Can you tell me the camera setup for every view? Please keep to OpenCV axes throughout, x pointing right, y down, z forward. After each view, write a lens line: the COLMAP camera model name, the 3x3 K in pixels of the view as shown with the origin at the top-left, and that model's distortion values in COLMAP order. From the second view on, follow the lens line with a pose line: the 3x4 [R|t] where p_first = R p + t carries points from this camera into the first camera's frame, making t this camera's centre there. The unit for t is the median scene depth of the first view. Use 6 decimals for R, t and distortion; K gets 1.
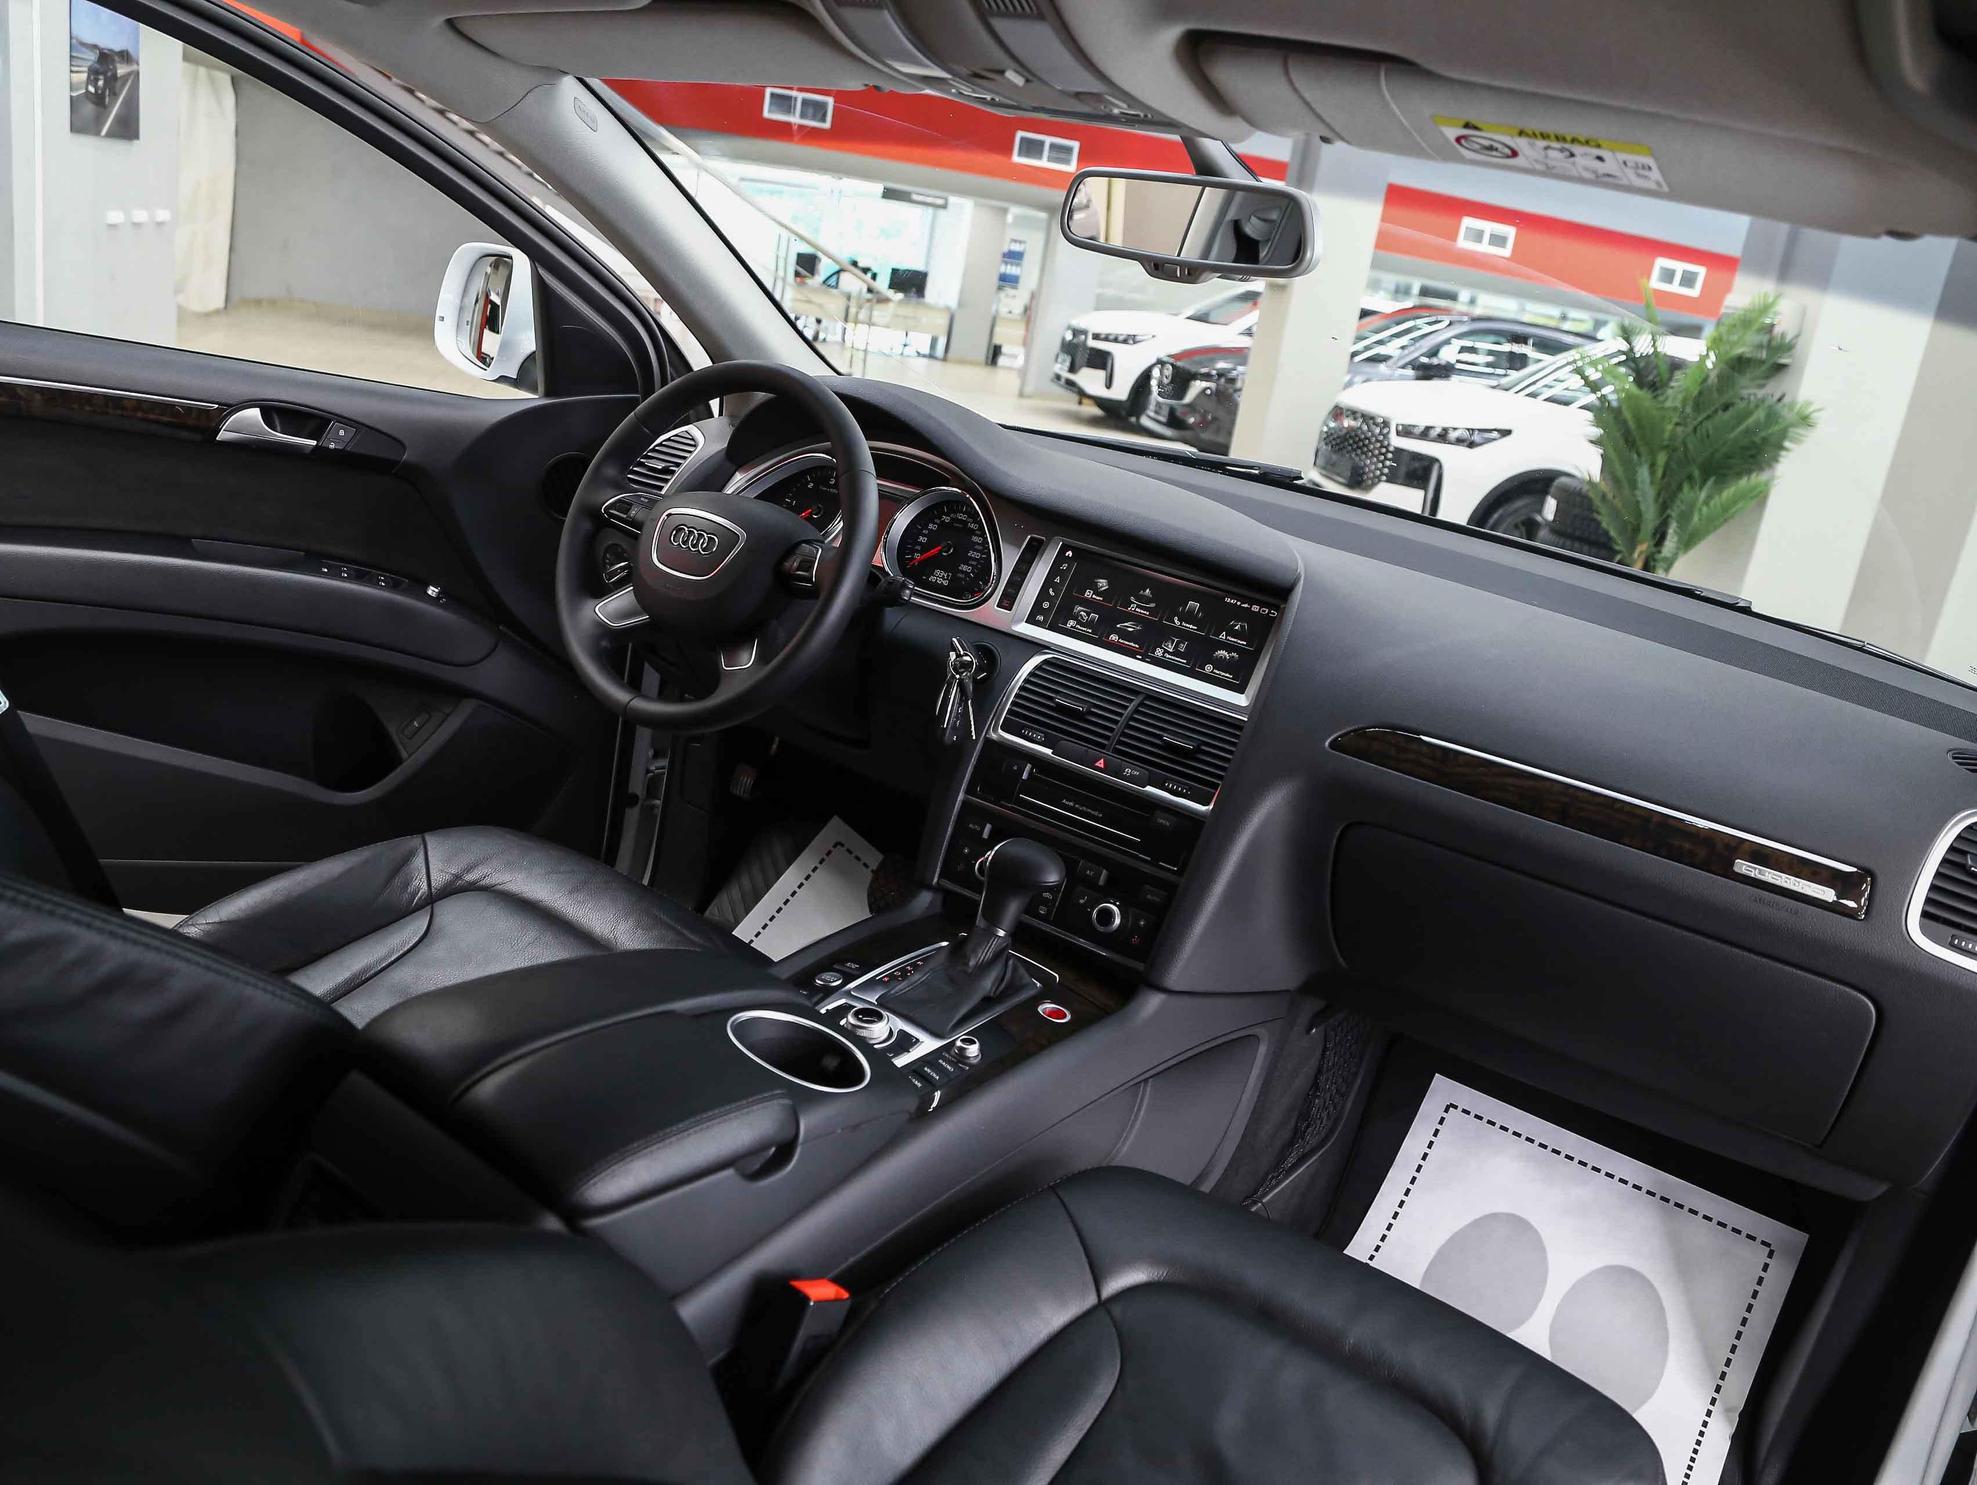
lens RADIAL K [[1488.2, 0, 951.5], [0, 1488.2, 733.1], [0, 0, 1]] dist [-0.107700, 0.044622]
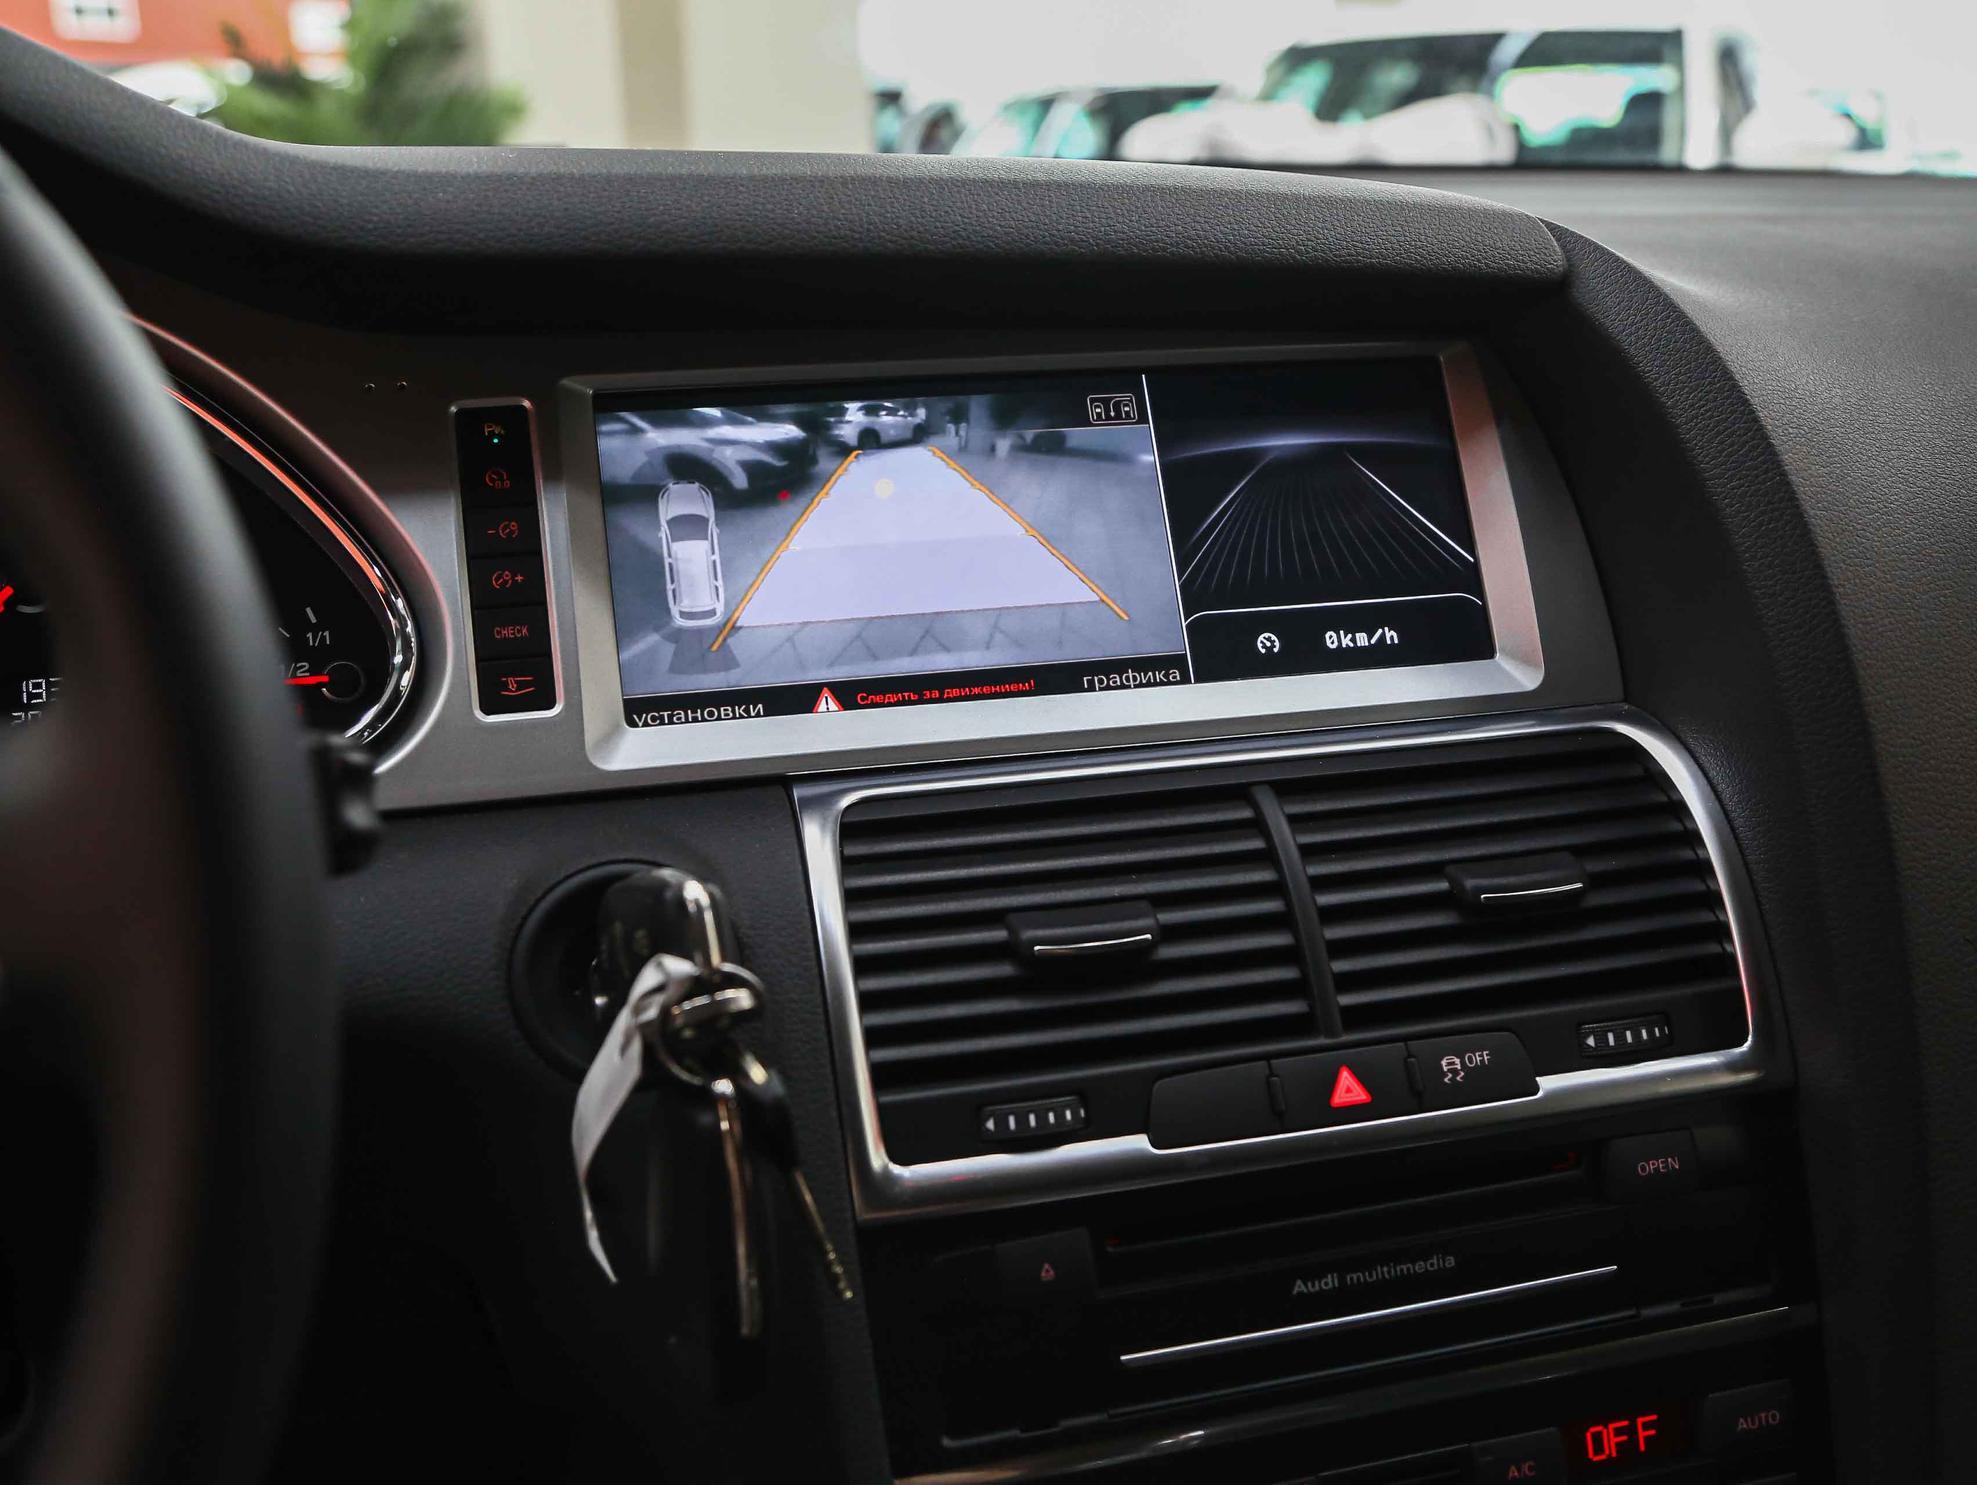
lens RADIAL K [[1963.0, 0, 989.9], [0, 1963.0, 739.0], [0, 0, 1]] dist [-0.045588, 0.000000]
pose [[0.627964, -0.379296, 0.679555, -0.138412], [0.350455, 0.917468, 0.188240, -0.112895], [-0.694869, 0.119946, 0.709063, 0.714823]]
